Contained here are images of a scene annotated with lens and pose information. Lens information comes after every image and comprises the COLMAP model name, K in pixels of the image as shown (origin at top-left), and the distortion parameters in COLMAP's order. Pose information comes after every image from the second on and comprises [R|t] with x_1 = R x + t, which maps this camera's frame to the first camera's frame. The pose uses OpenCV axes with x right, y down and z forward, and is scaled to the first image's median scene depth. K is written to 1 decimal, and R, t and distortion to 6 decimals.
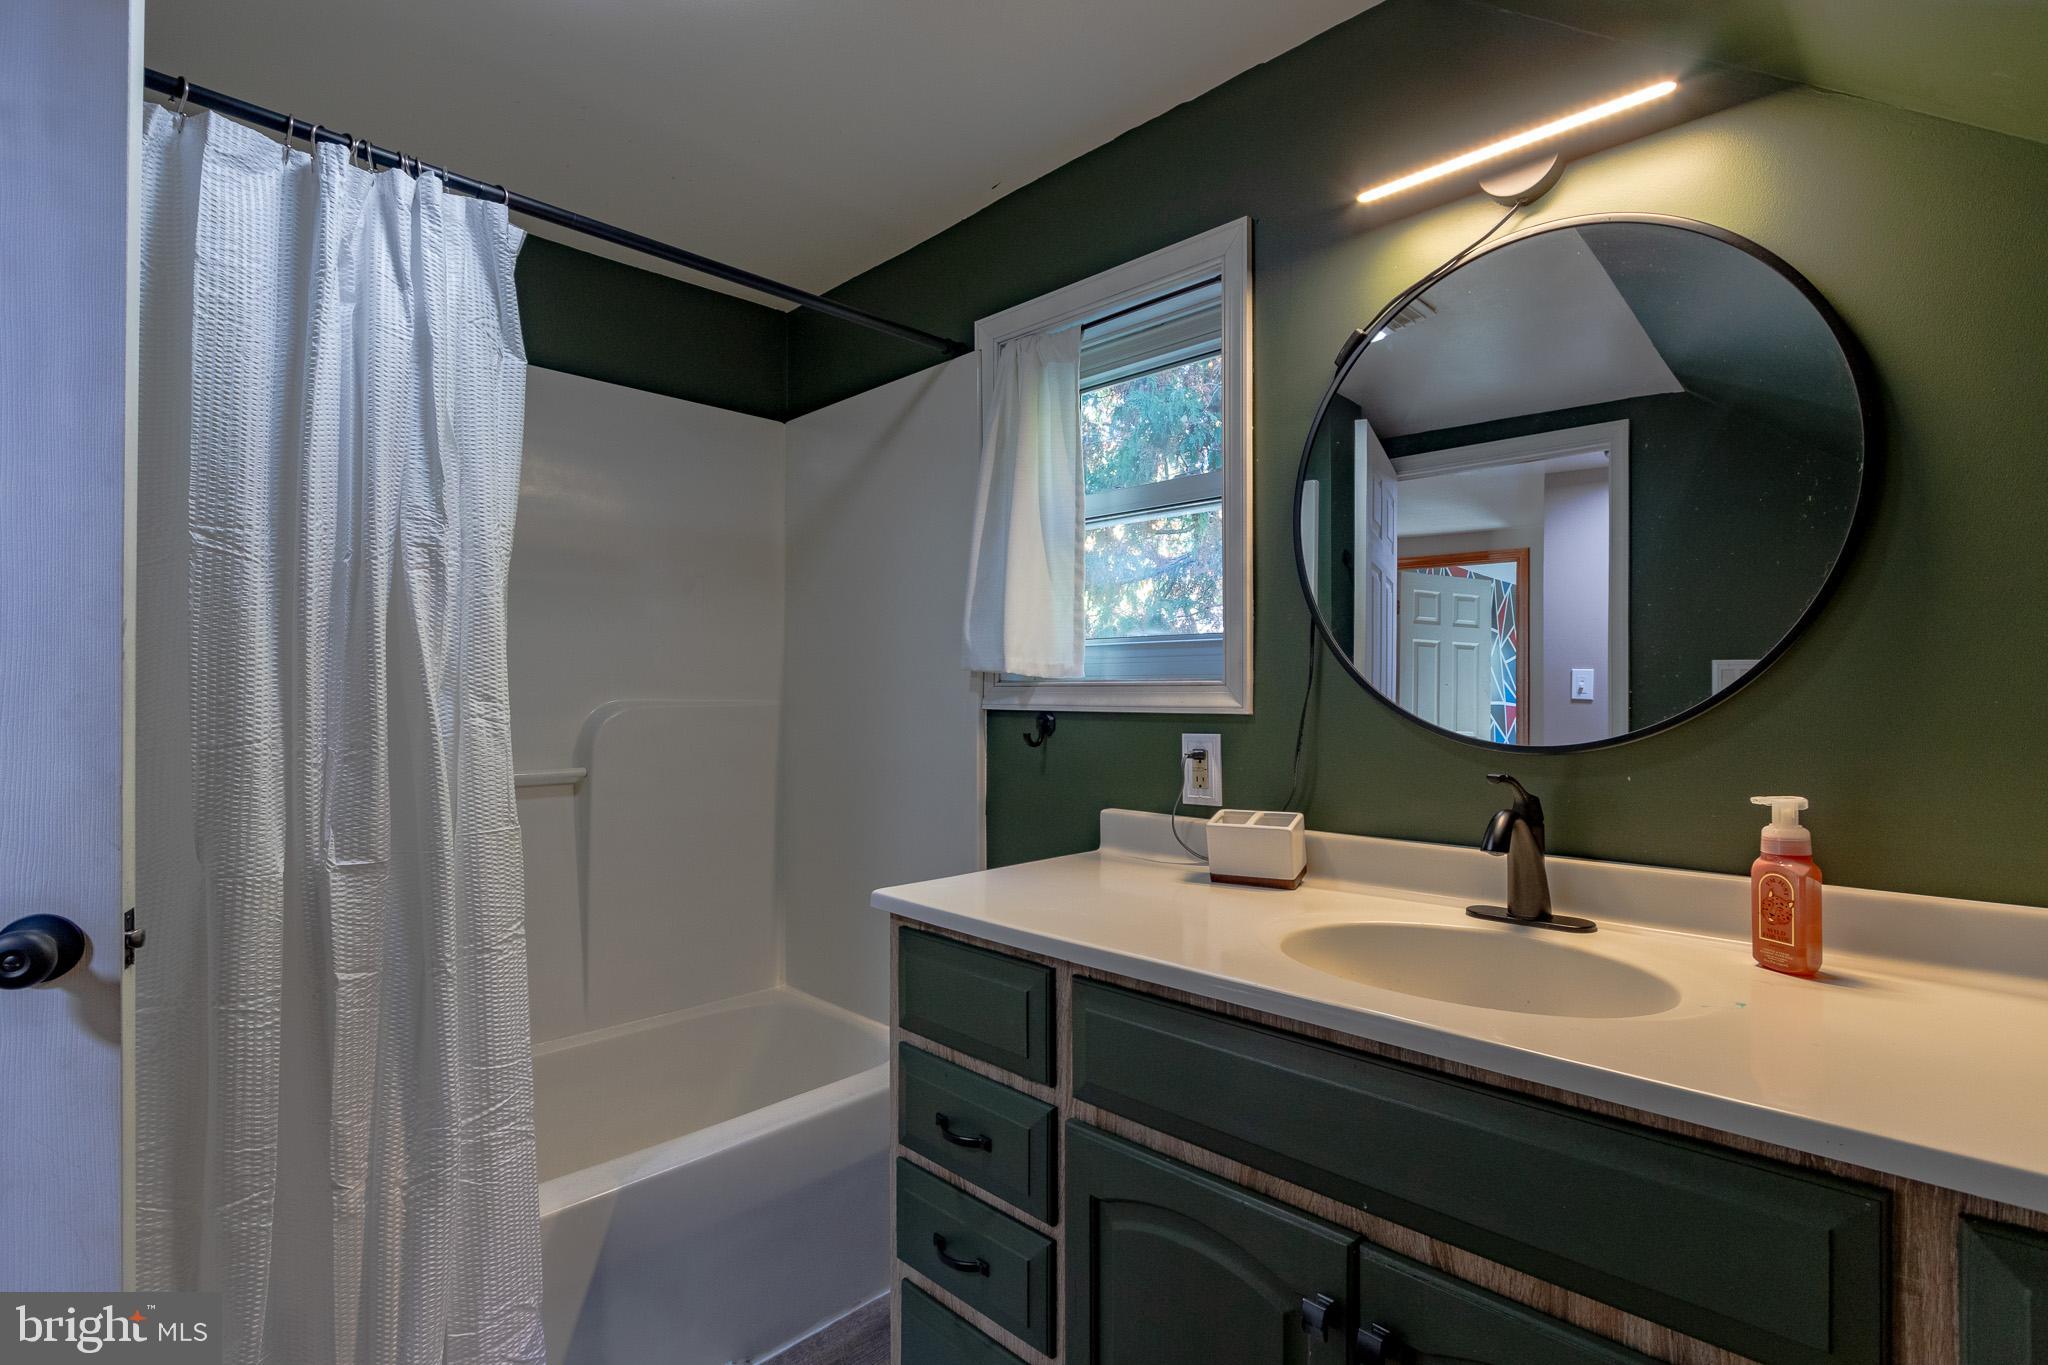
lens RADIAL K [[965.7, 0, 1123.0], [0, 965.7, 697.1], [0, 0, 1]] dist [-0.022129, 0.001349]
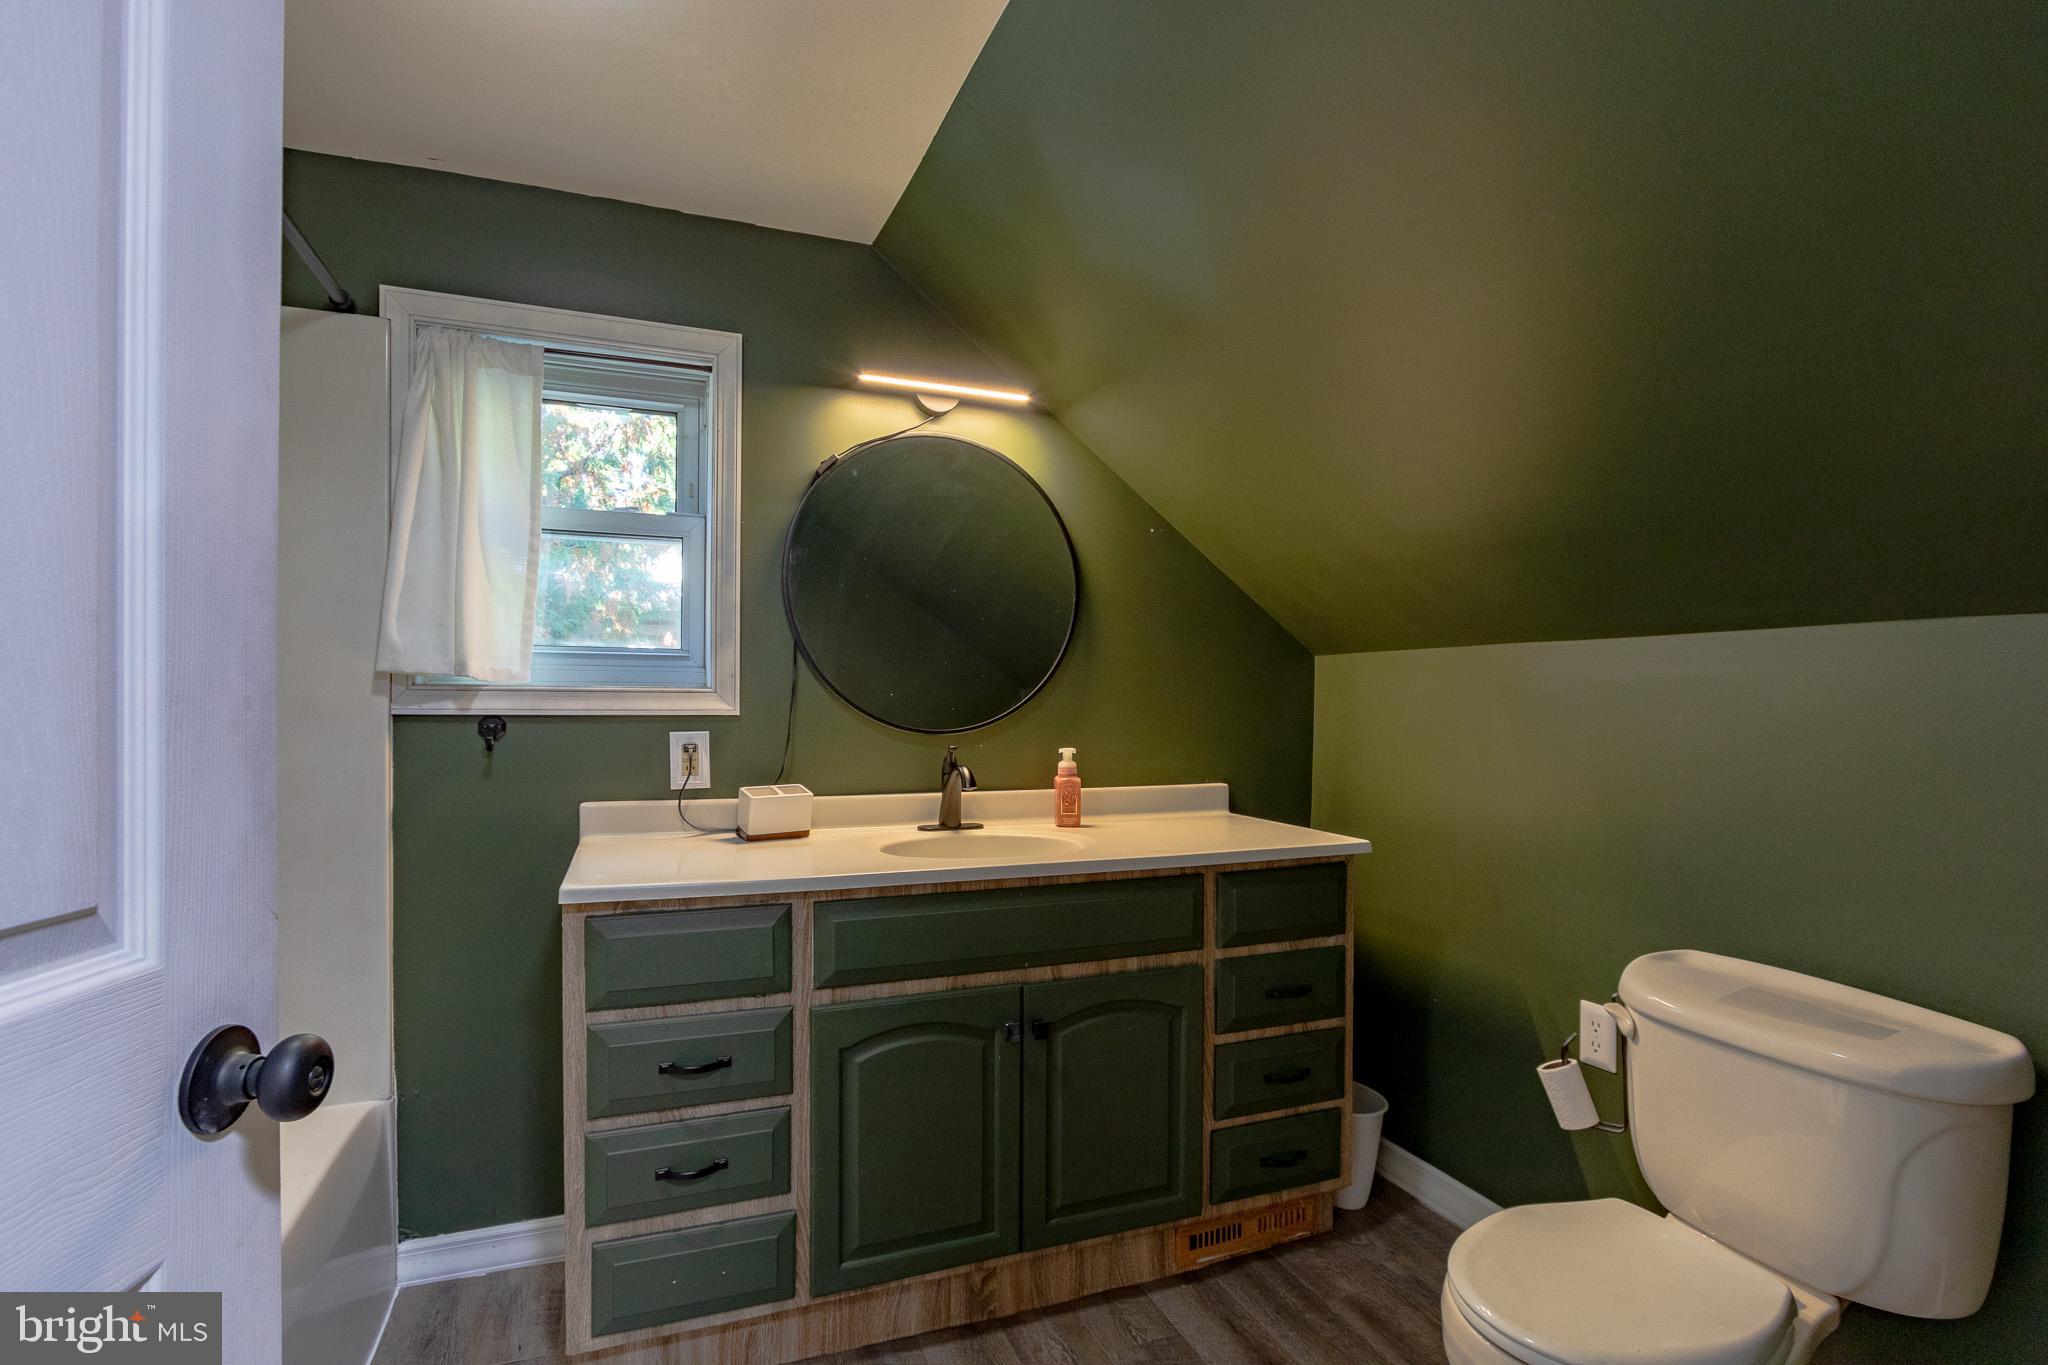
lens RADIAL K [[900.9, 0, 1013.5], [0, 900.9, 707.1], [0, 0, 1]] dist [-0.000838, 0.000358]
pose [[0.448584, -0.006177, 0.893719, -0.953958], [-0.004150, 0.999951, 0.008994, -0.006869], [-0.893731, -0.007743, 0.448537, 0.138249]]
